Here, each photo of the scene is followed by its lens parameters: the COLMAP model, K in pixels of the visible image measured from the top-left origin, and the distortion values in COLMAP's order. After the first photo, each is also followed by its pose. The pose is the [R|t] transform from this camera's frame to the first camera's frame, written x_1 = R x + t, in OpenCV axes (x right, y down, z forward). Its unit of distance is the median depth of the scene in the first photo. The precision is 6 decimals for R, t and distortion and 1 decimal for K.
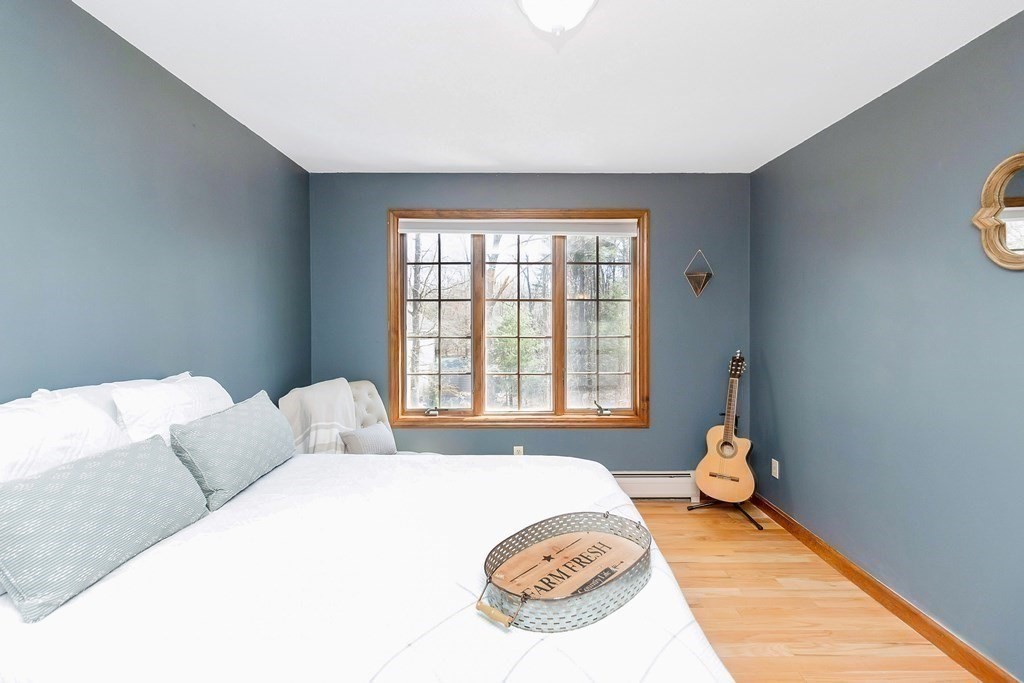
lens RADIAL K [[496.5, 0, 512.1], [0, 496.5, 332.0], [0, 0, 1]] dist [0.001228, -0.000806]
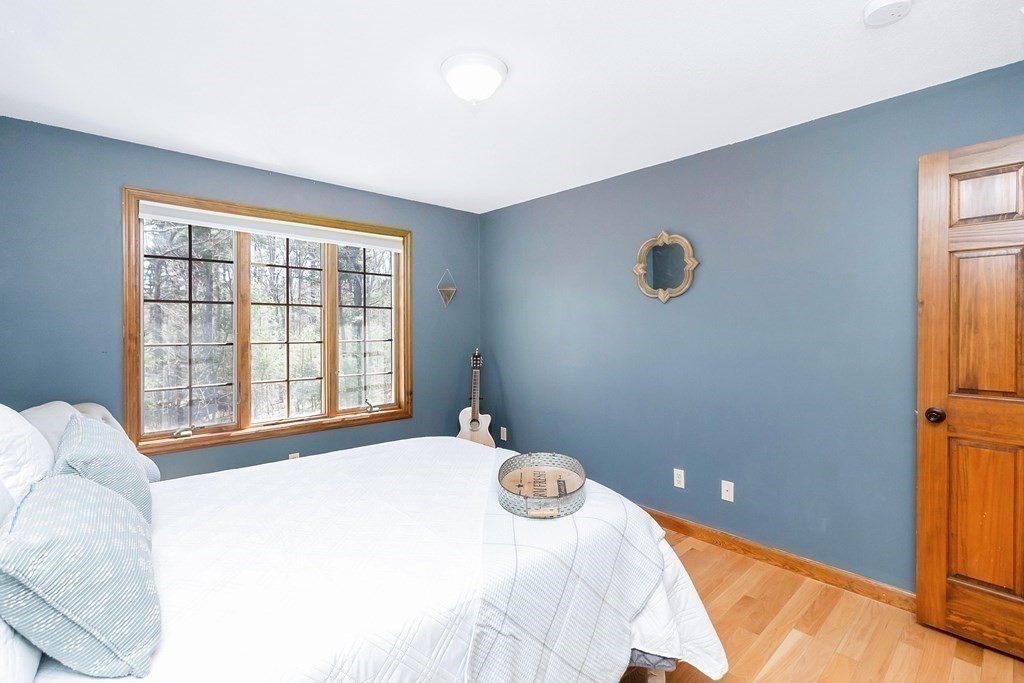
lens RADIAL K [[496.5, 0, 509.9], [0, 496.5, 340.4], [0, 0, 1]] dist [0.001228, -0.000806]
pose [[0.723806, -0.017161, 0.689790, -0.363441], [0.020562, 0.999783, 0.003298, 0.012002], [-0.689697, 0.011796, 0.724002, -0.008142]]
